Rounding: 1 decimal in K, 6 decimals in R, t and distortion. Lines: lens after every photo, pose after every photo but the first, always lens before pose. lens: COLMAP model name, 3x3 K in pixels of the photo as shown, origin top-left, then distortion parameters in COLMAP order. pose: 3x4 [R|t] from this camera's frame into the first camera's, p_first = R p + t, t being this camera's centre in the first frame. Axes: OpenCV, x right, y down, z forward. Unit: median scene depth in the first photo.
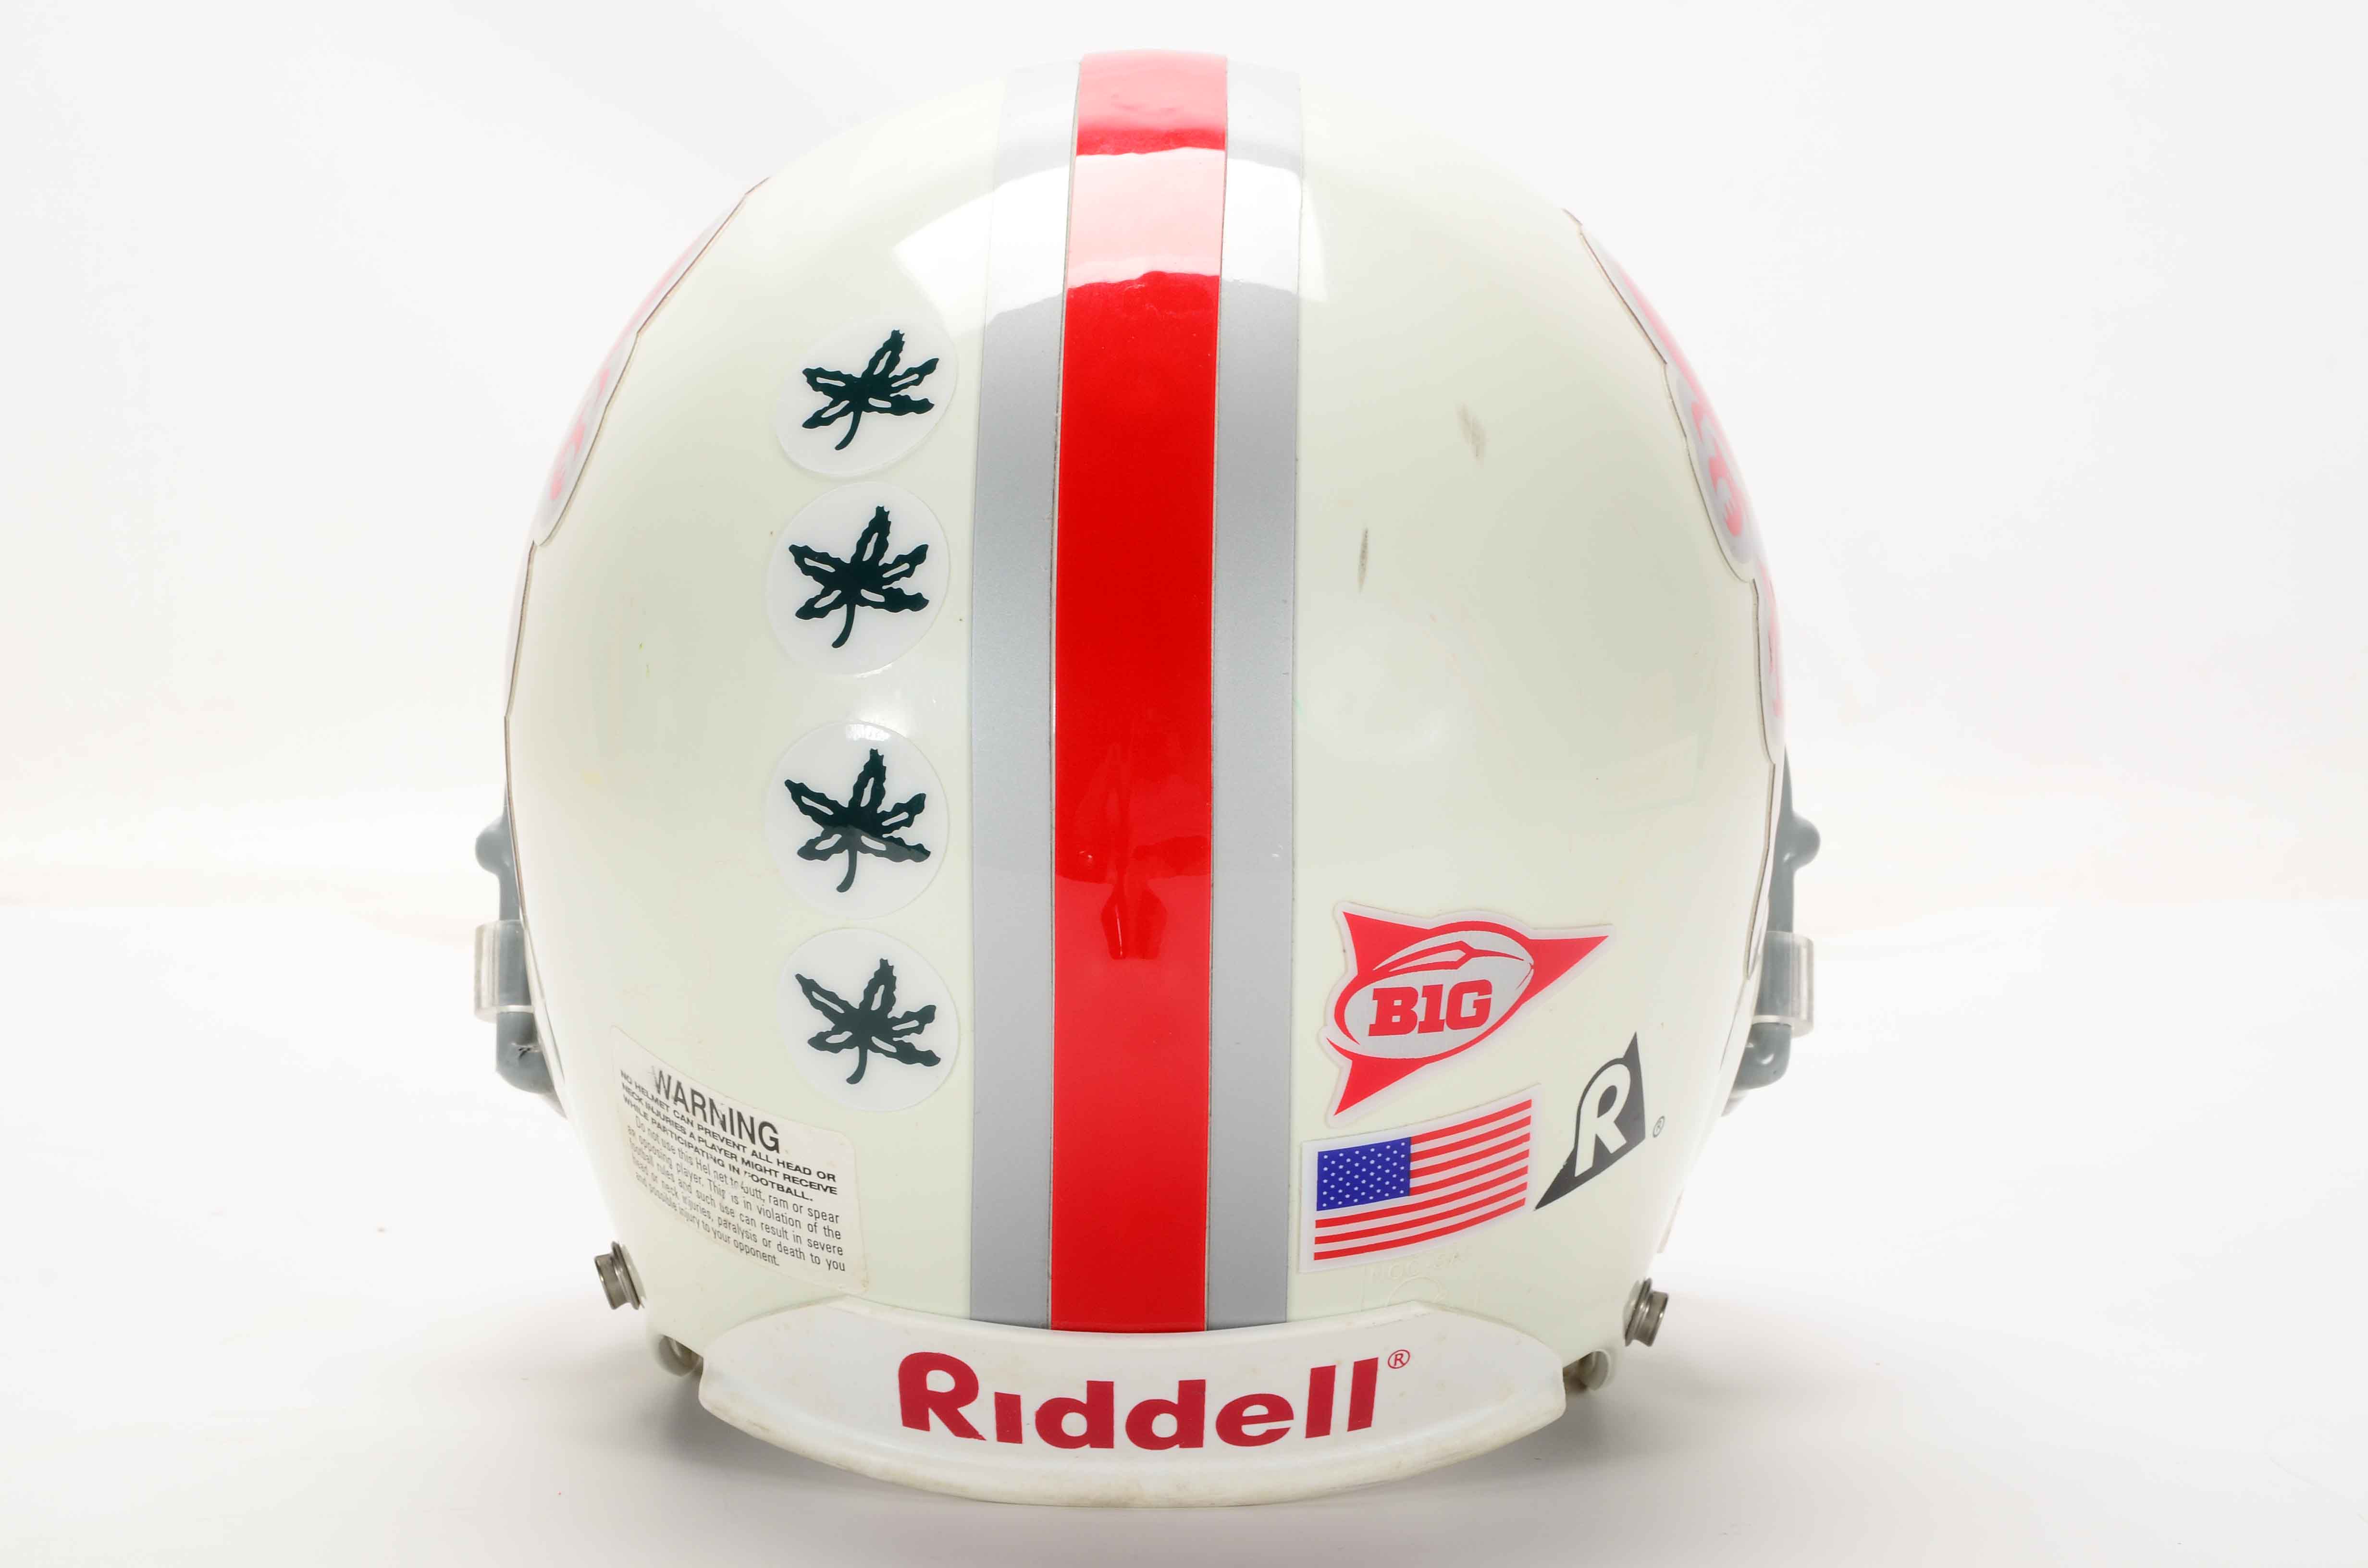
lens RADIAL K [[7255.5, 0, 1184.0], [0, 7255.5, 784.0], [0, 0, 1]] dist [0.972053, -0.012645]
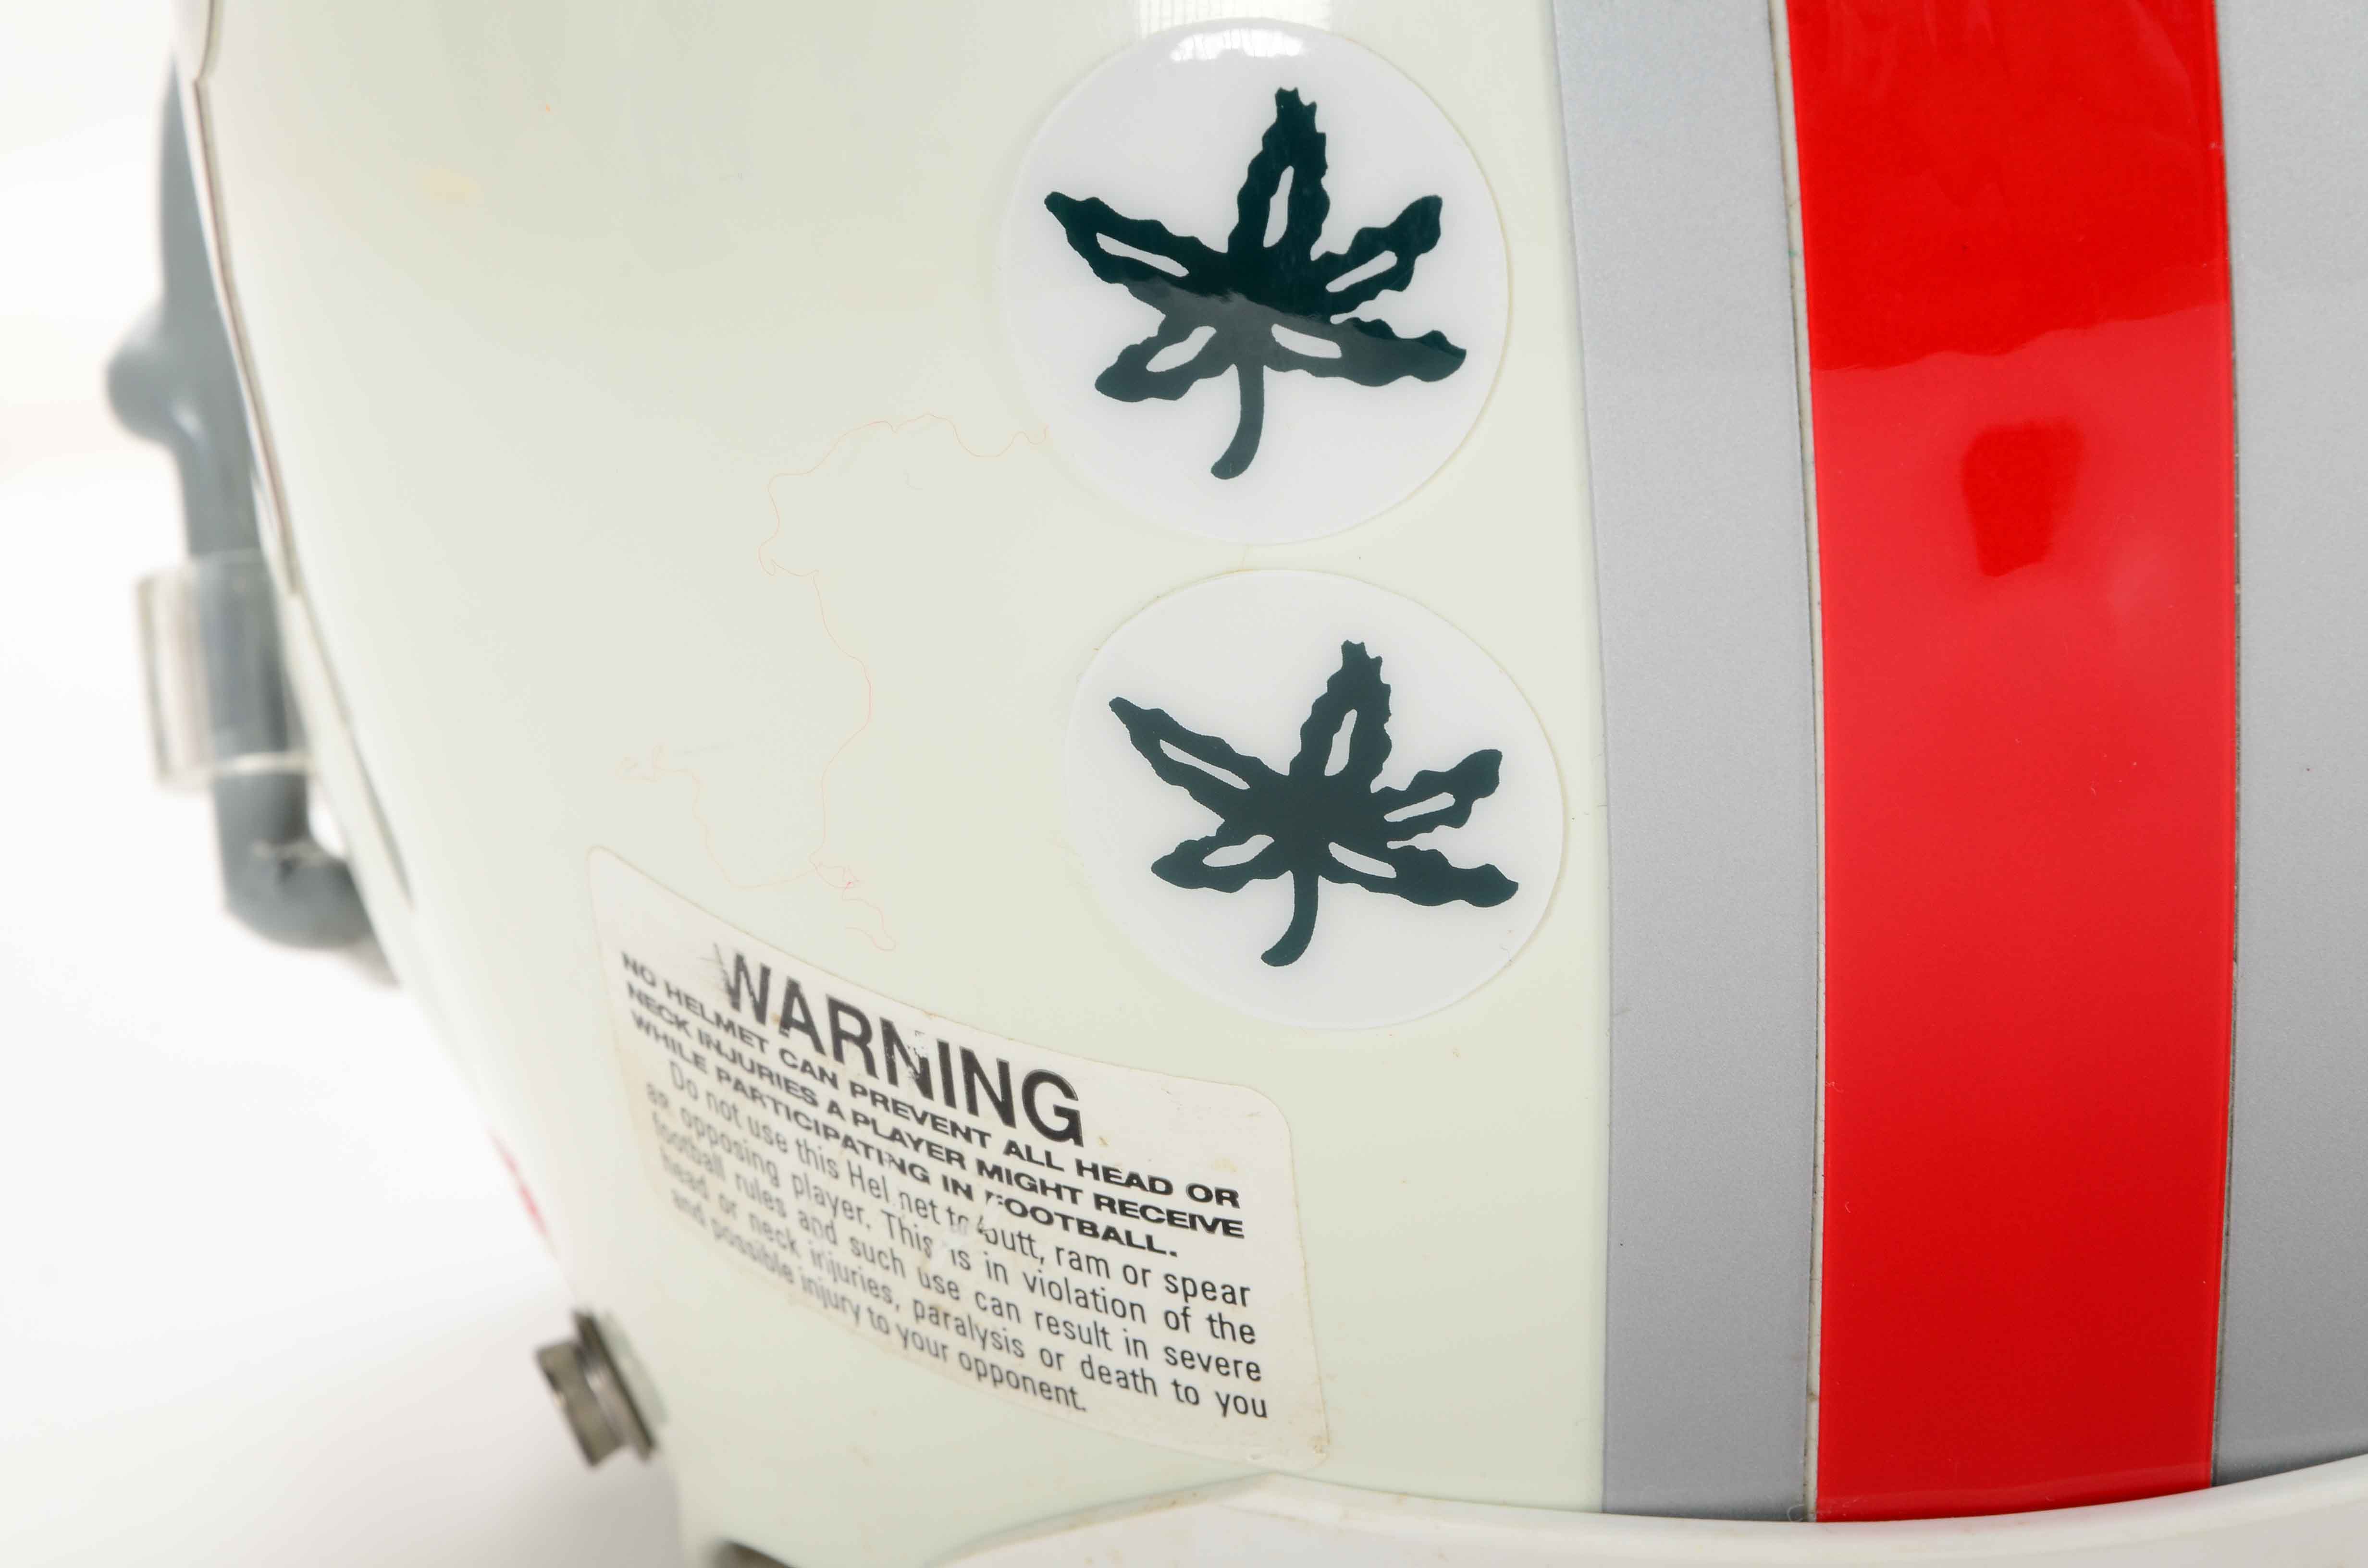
lens RADIAL K [[9286.5, 0, 1184.0], [0, 9286.5, 784.0], [0, 0, 1]] dist [0.643888, 3.711208]
pose [[0.992459, -0.103057, 0.066361, -0.080681], [0.096321, 0.990539, 0.097753, -0.016206], [-0.075807, -0.090624, 0.992996, 0.508784]]
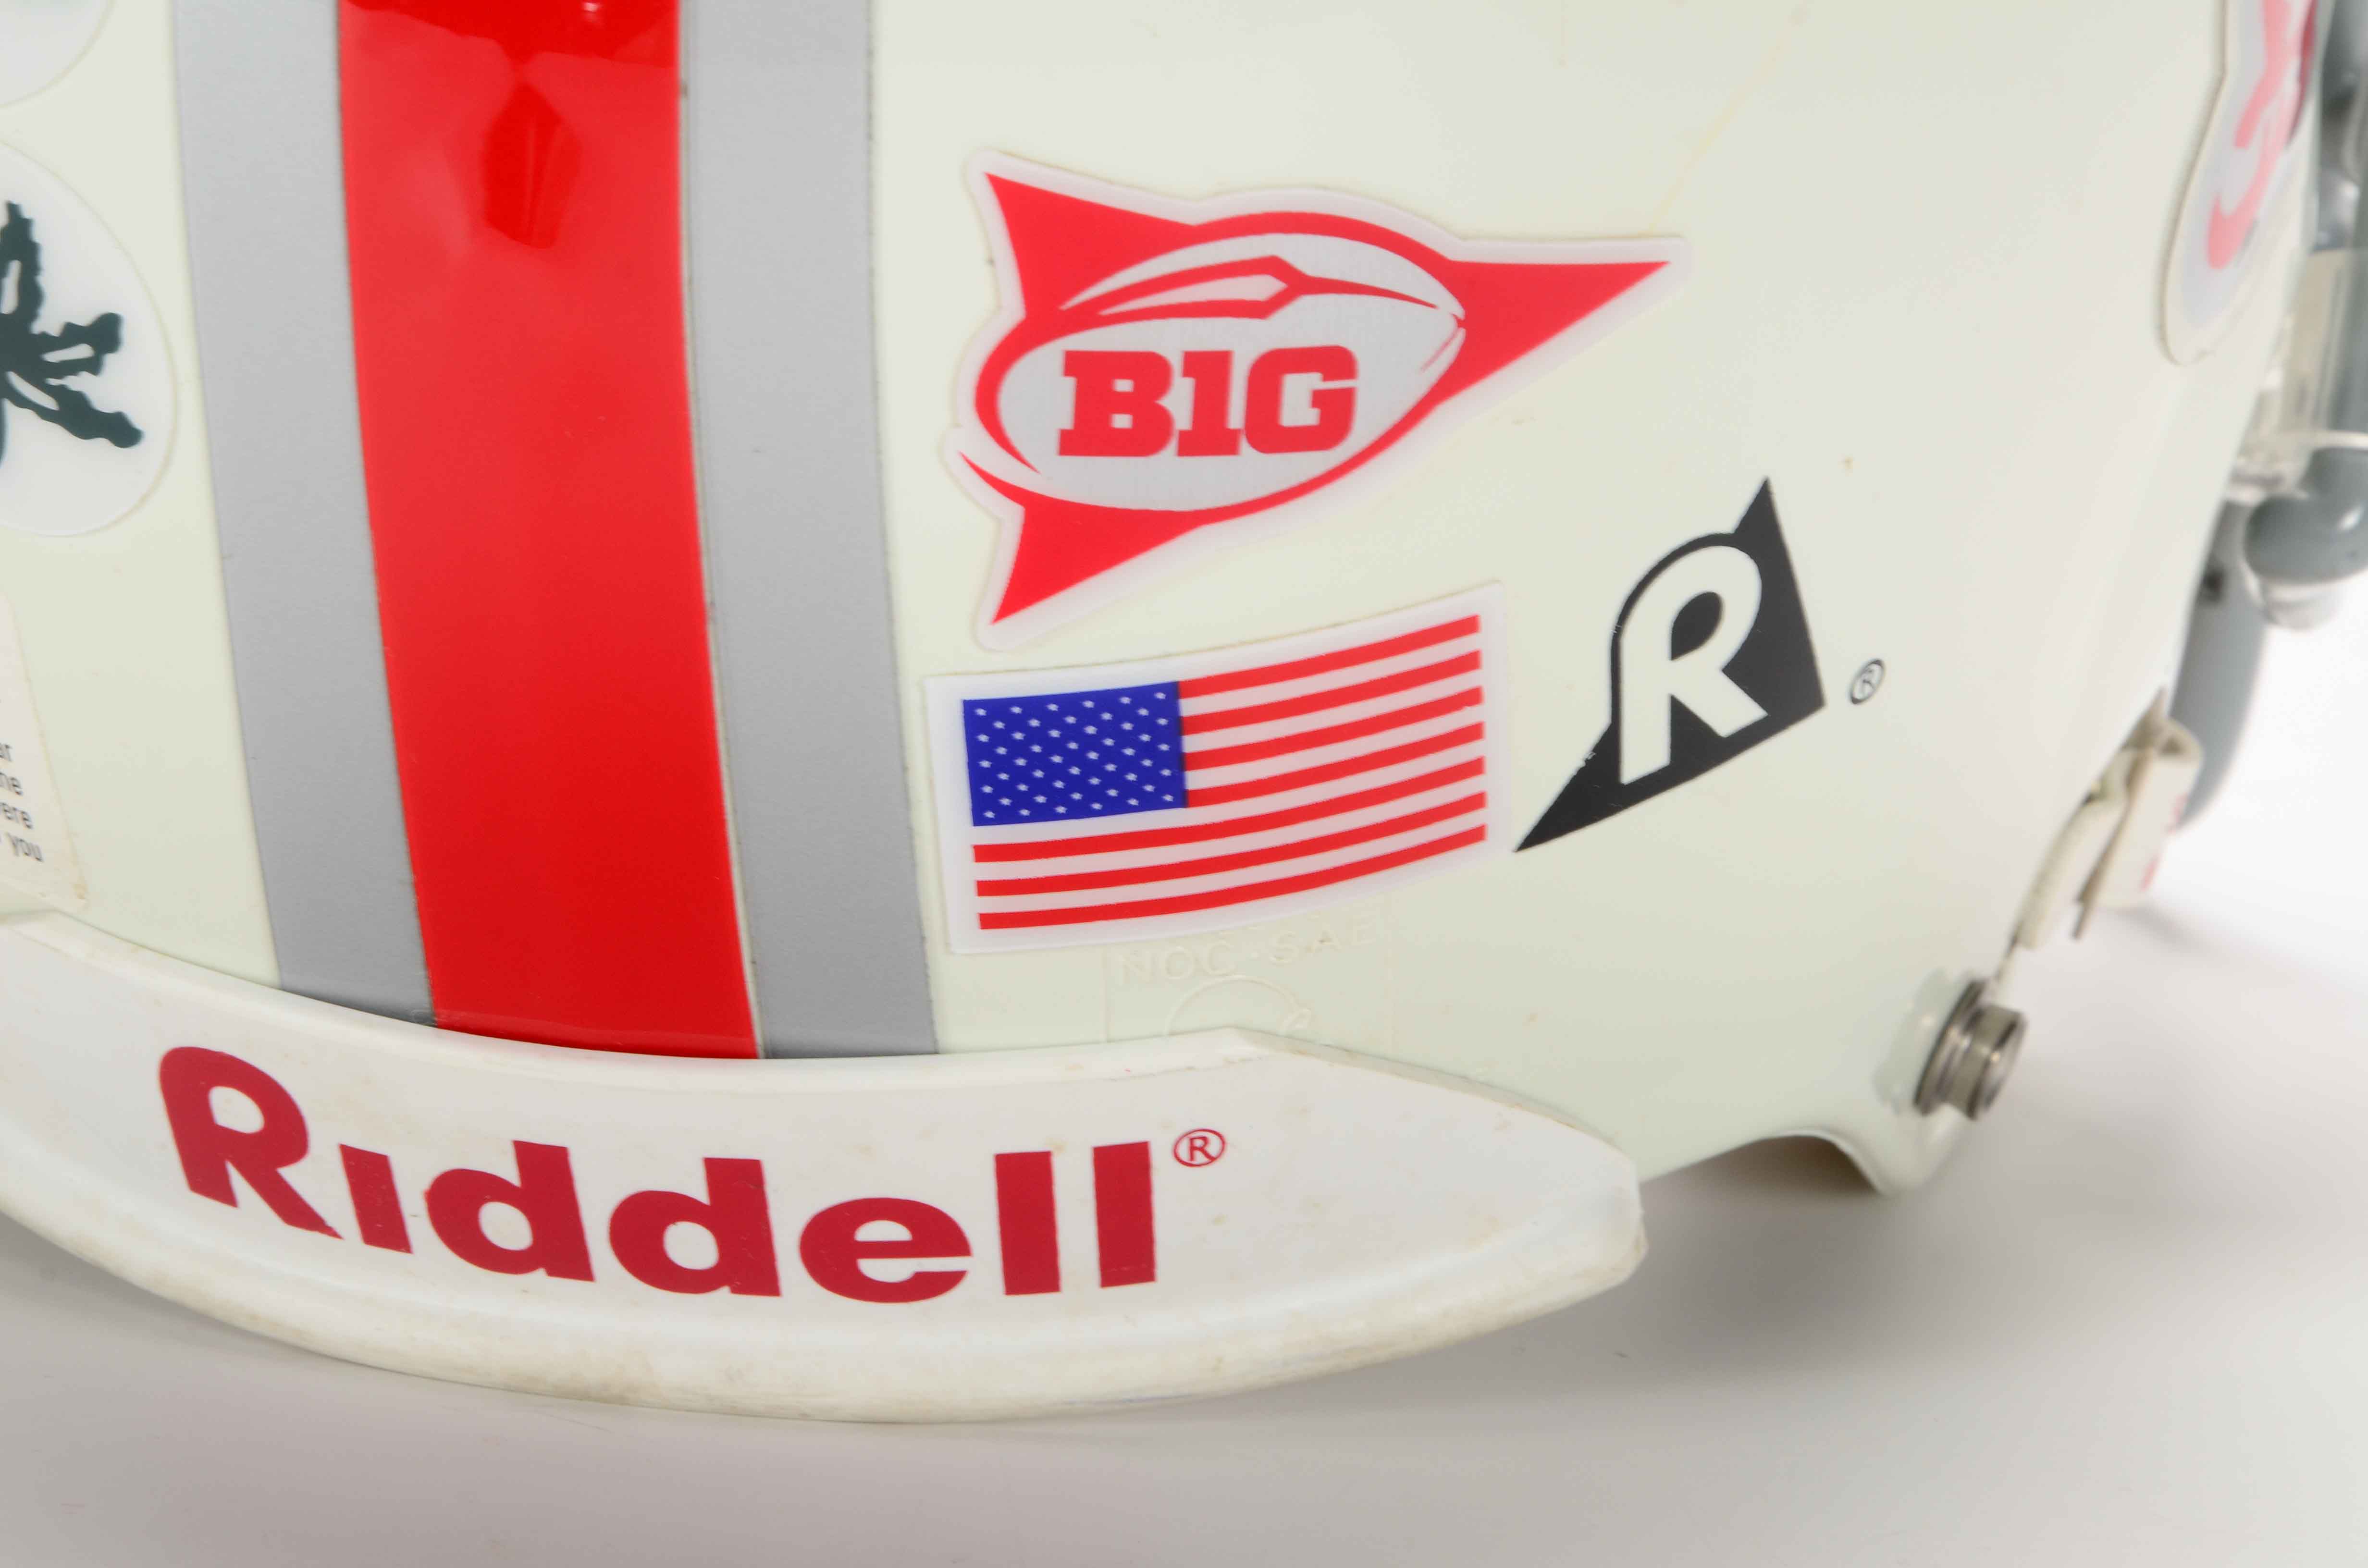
lens RADIAL K [[9286.5, 0, 1184.0], [0, 9286.5, 784.0], [0, 0, 1]] dist [0.643888, 3.711208]
pose [[0.969905, 0.081247, -0.229527, 0.162203], [-0.058139, 0.992695, 0.105715, -0.005971], [0.236439, -0.089189, 0.967544, 0.437740]]
